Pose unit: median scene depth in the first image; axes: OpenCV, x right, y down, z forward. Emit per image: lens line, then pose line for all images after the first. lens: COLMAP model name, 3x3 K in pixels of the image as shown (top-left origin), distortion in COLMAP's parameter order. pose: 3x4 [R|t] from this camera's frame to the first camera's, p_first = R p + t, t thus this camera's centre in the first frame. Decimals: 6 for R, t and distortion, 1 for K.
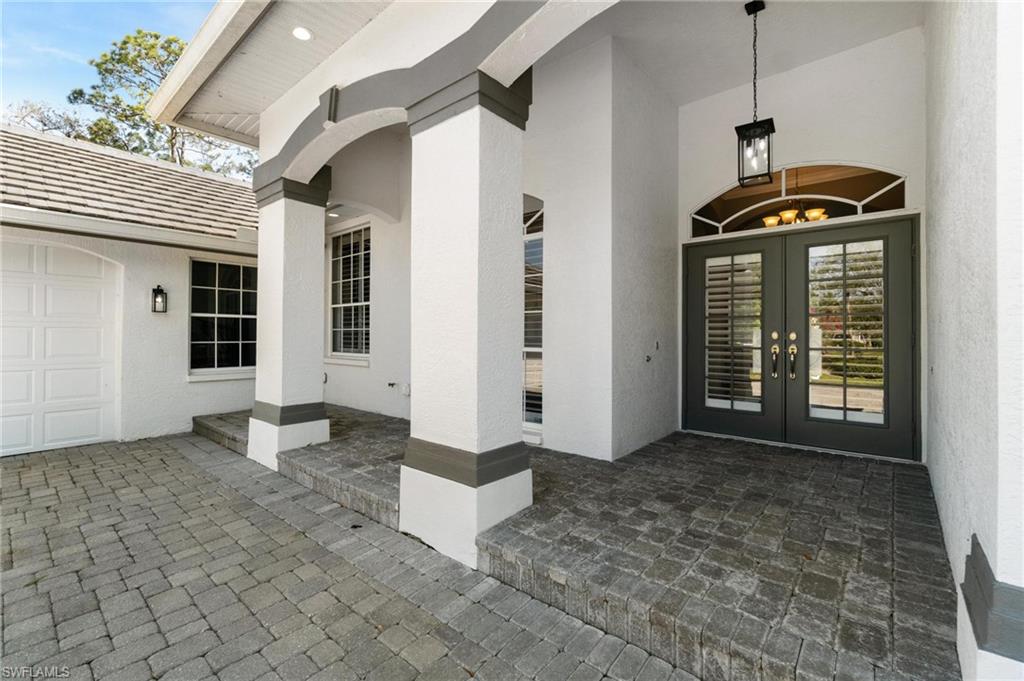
lens RADIAL K [[444.2, 0, 515.0], [0, 444.2, 334.8], [0, 0, 1]] dist [-0.001141, -0.000549]
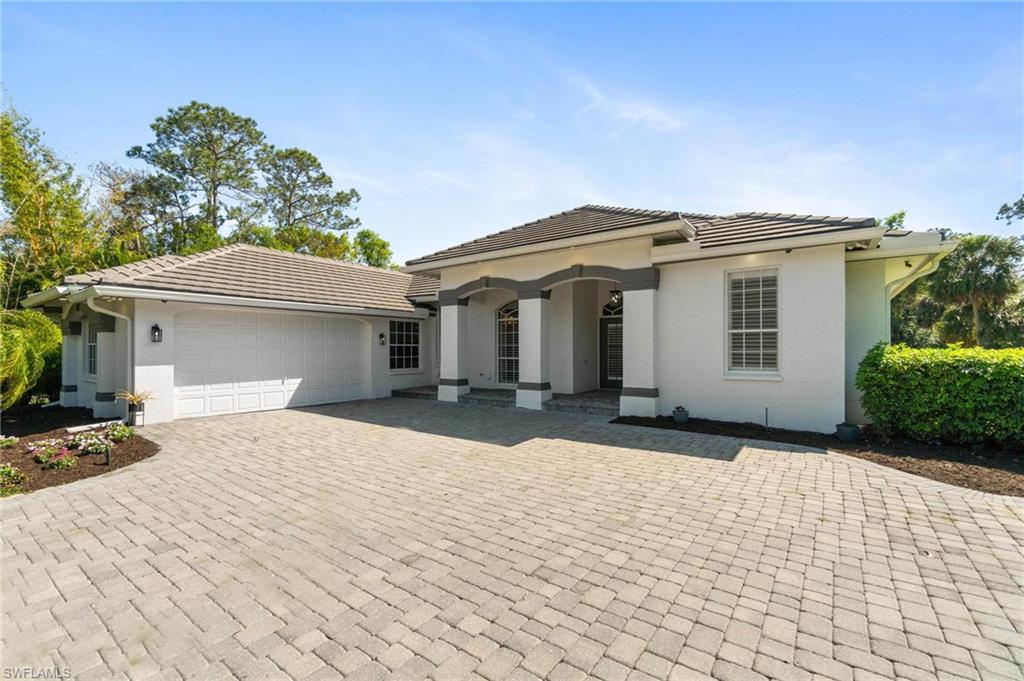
lens RADIAL K [[444.2, 0, 511.9], [0, 444.2, 344.4], [0, 0, 1]] dist [-0.001141, -0.000549]
pose [[0.997841, -0.007681, 0.065220, -0.270090], [0.007740, 0.999970, -0.000649, -0.044483], [-0.065213, 0.001153, 0.997871, -1.377920]]
